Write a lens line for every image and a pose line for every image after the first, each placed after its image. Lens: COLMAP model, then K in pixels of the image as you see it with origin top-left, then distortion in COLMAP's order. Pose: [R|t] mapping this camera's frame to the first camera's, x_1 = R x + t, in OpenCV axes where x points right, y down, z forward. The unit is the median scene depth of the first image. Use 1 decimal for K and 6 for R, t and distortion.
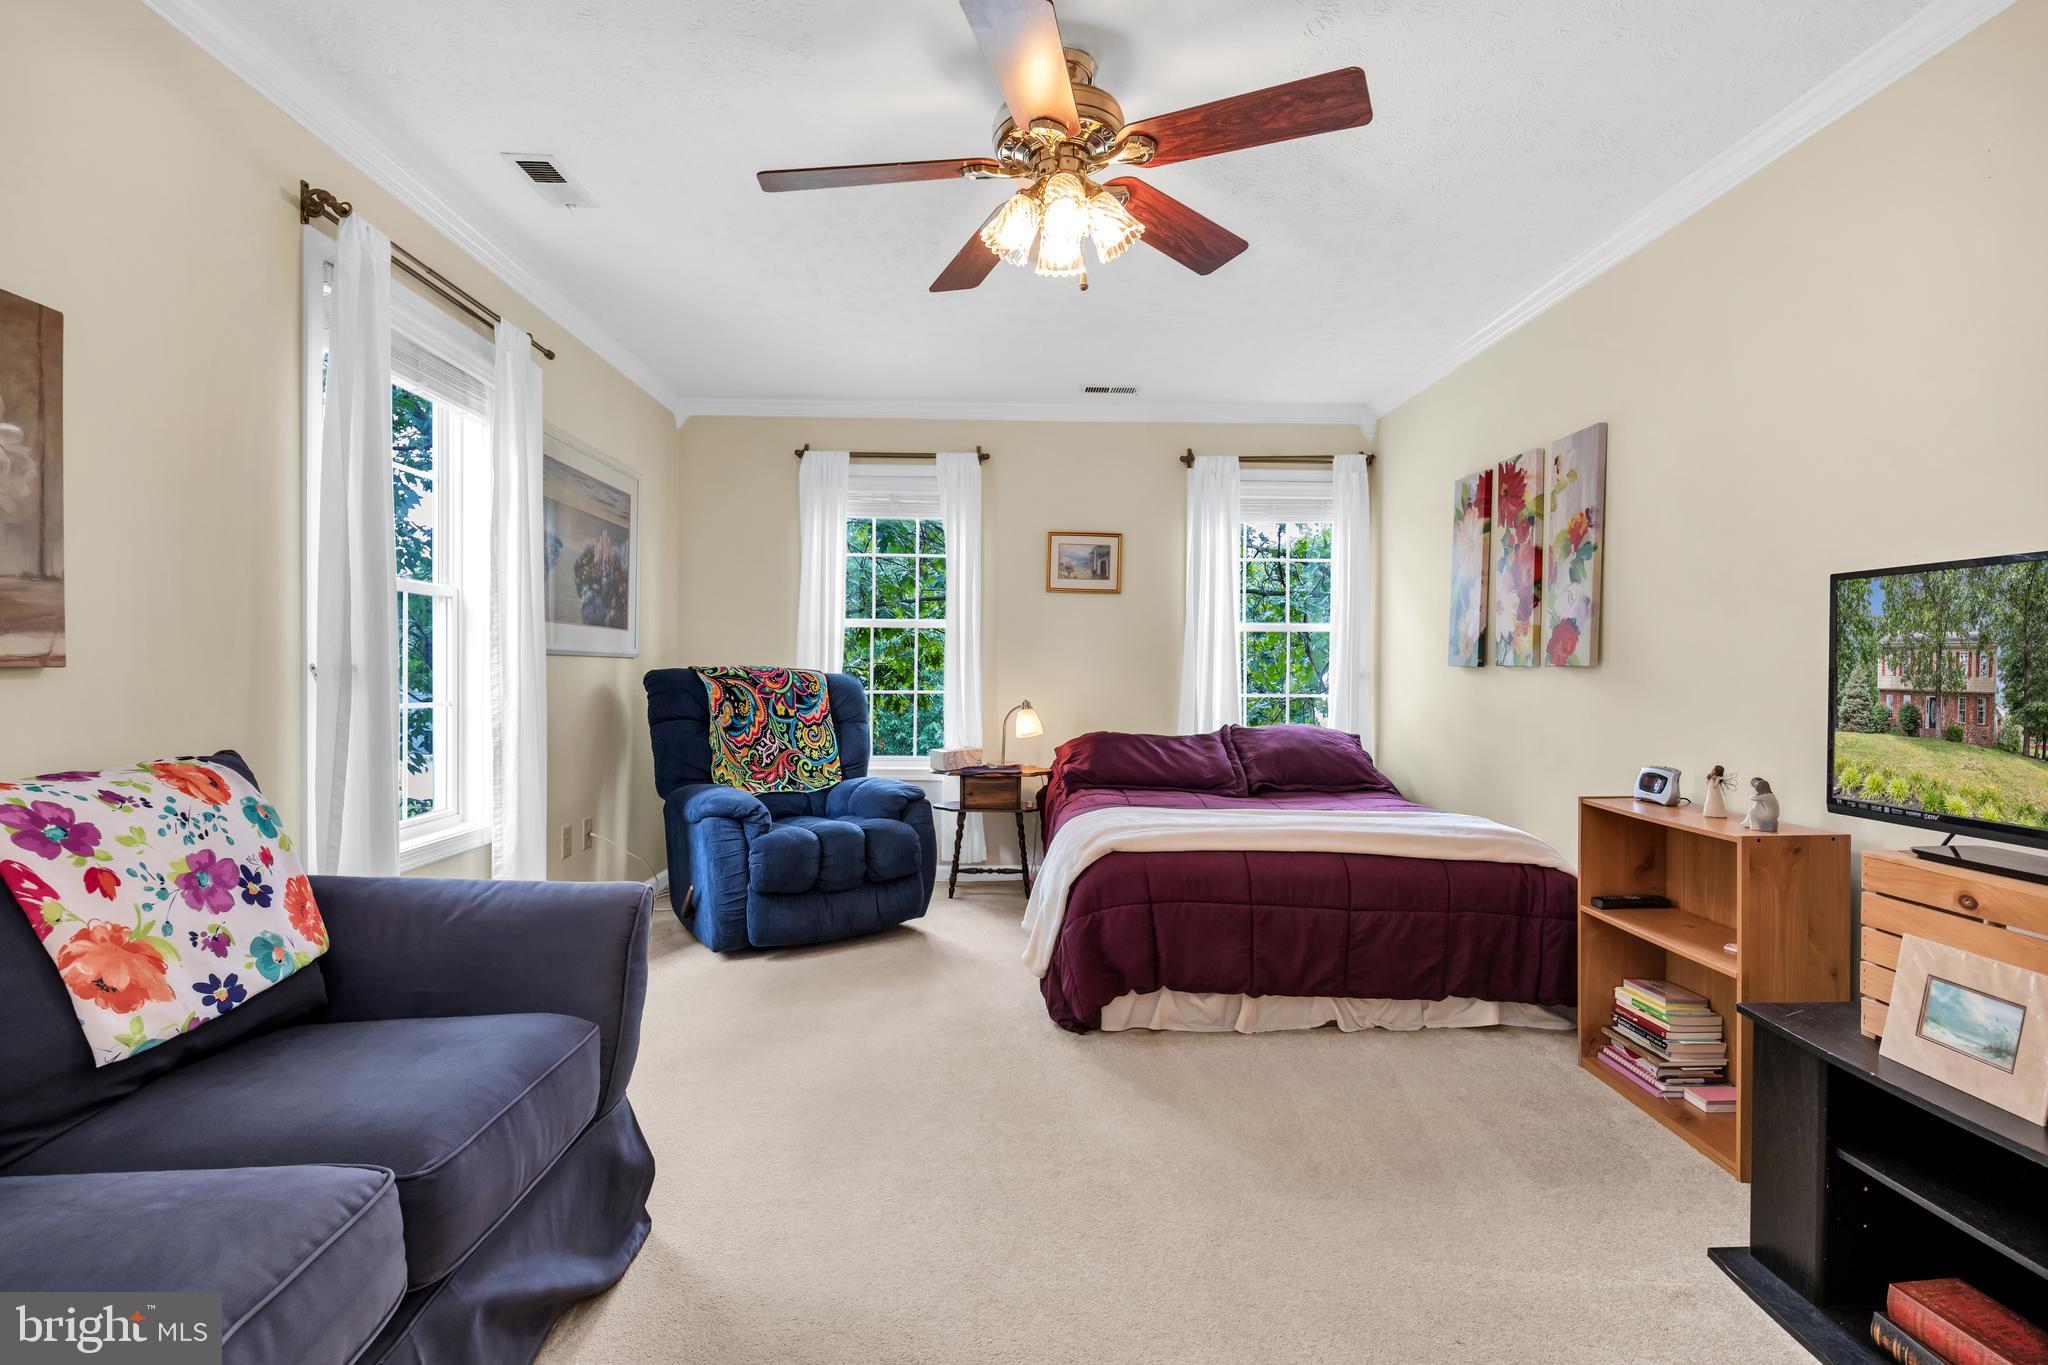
lens RADIAL K [[981.9, 0, 1021.8], [0, 981.9, 688.8], [0, 0, 1]] dist [-0.001181, -0.001186]
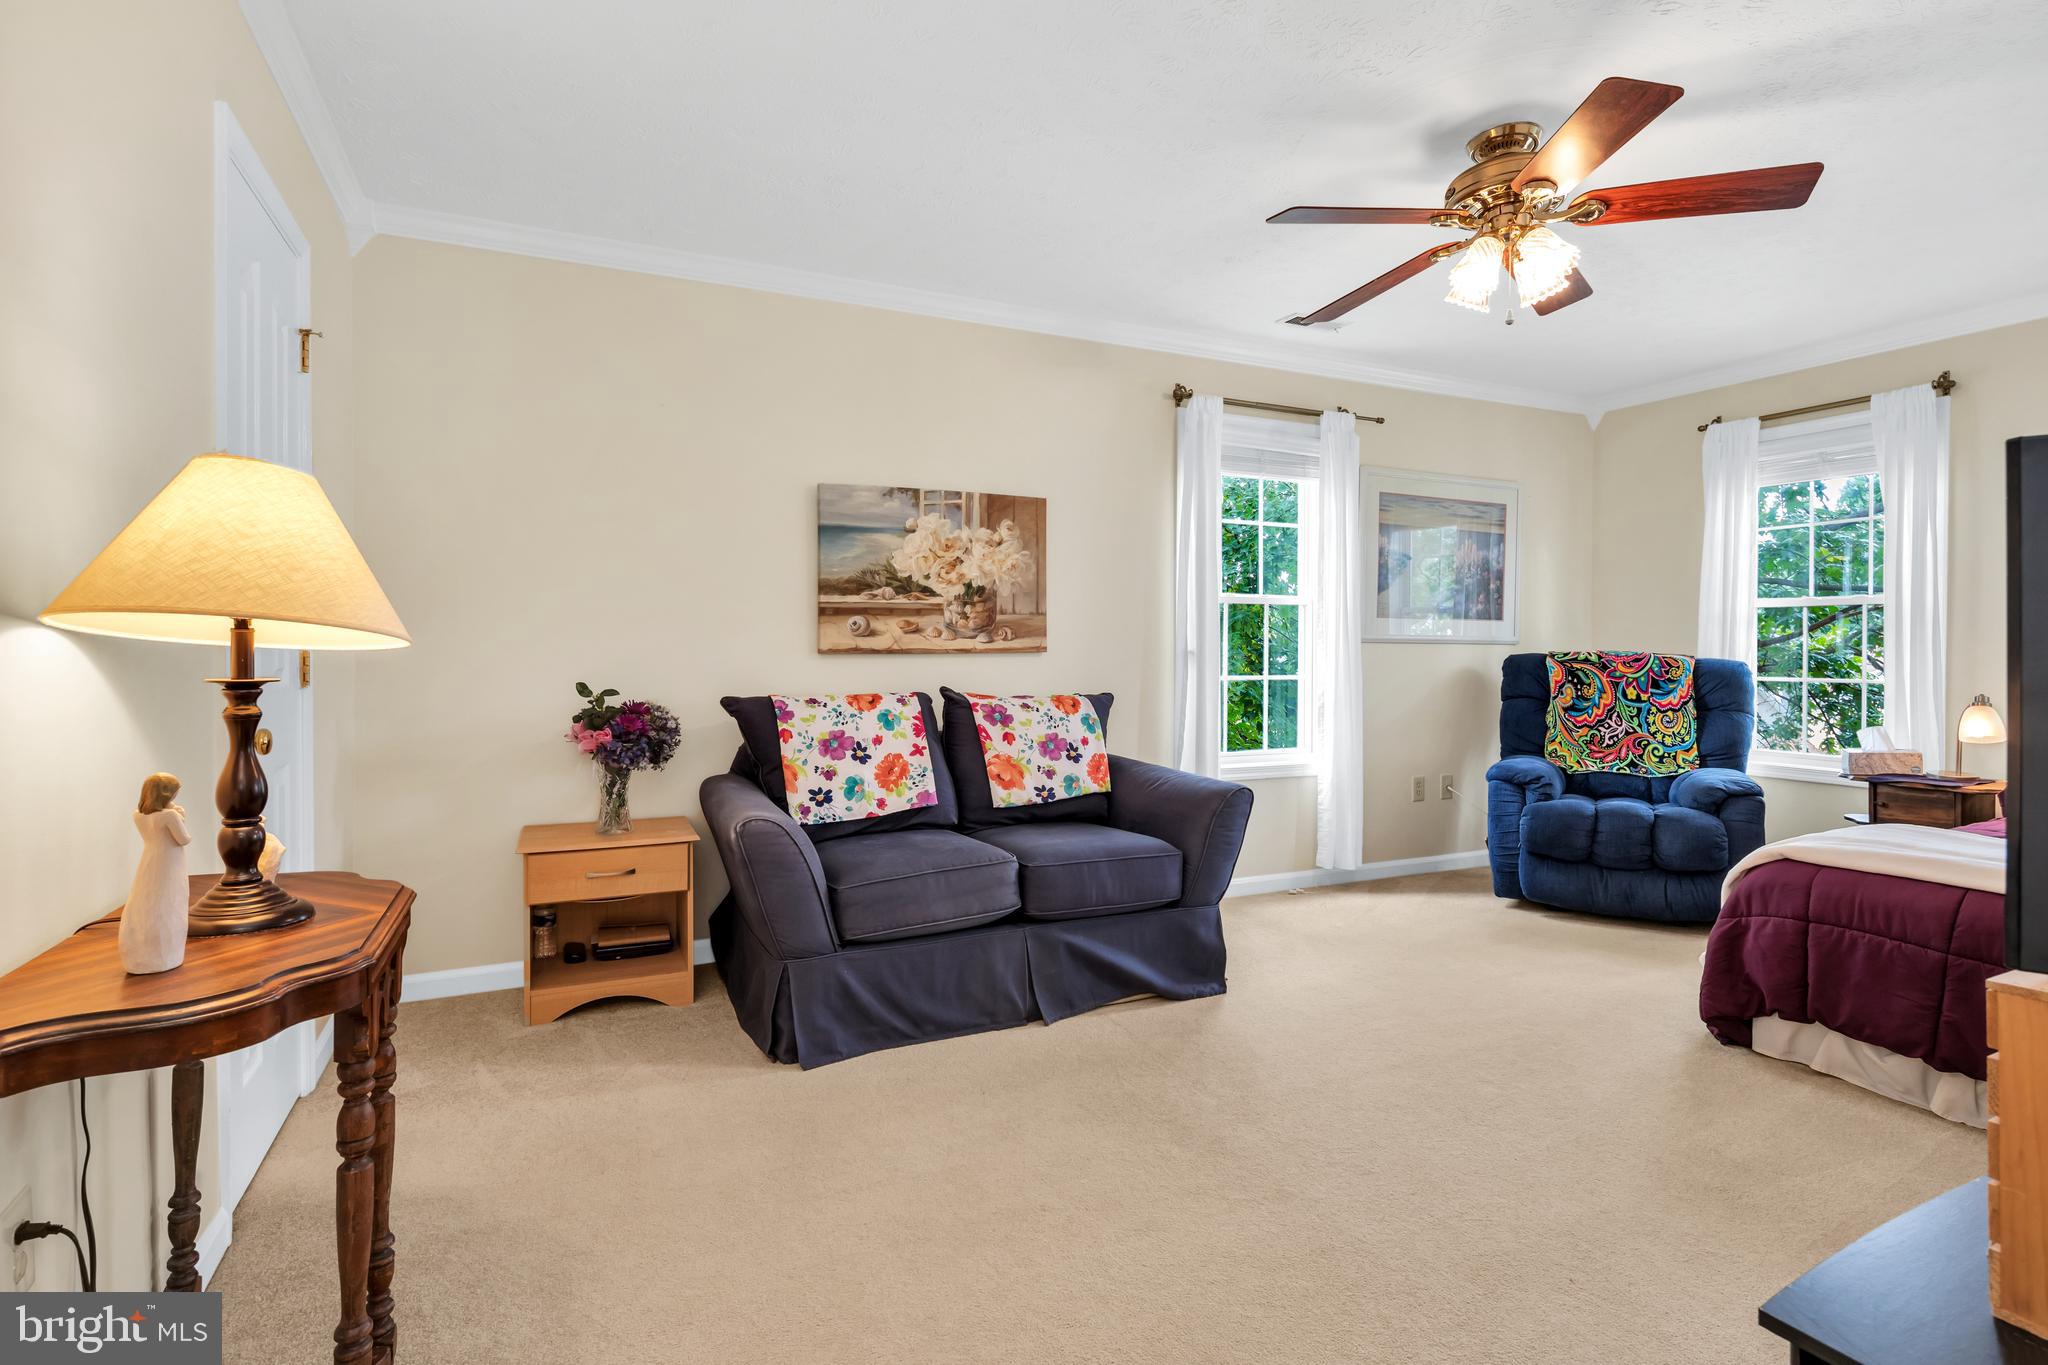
lens RADIAL K [[981.9, 0, 1017.8], [0, 981.9, 667.5], [0, 0, 1]] dist [-0.001181, -0.001186]
pose [[0.403098, 0.010638, -0.915095, 0.762605], [-0.019470, 0.999806, 0.003046, 0.005969], [0.914950, 0.016589, 0.403226, 0.008158]]
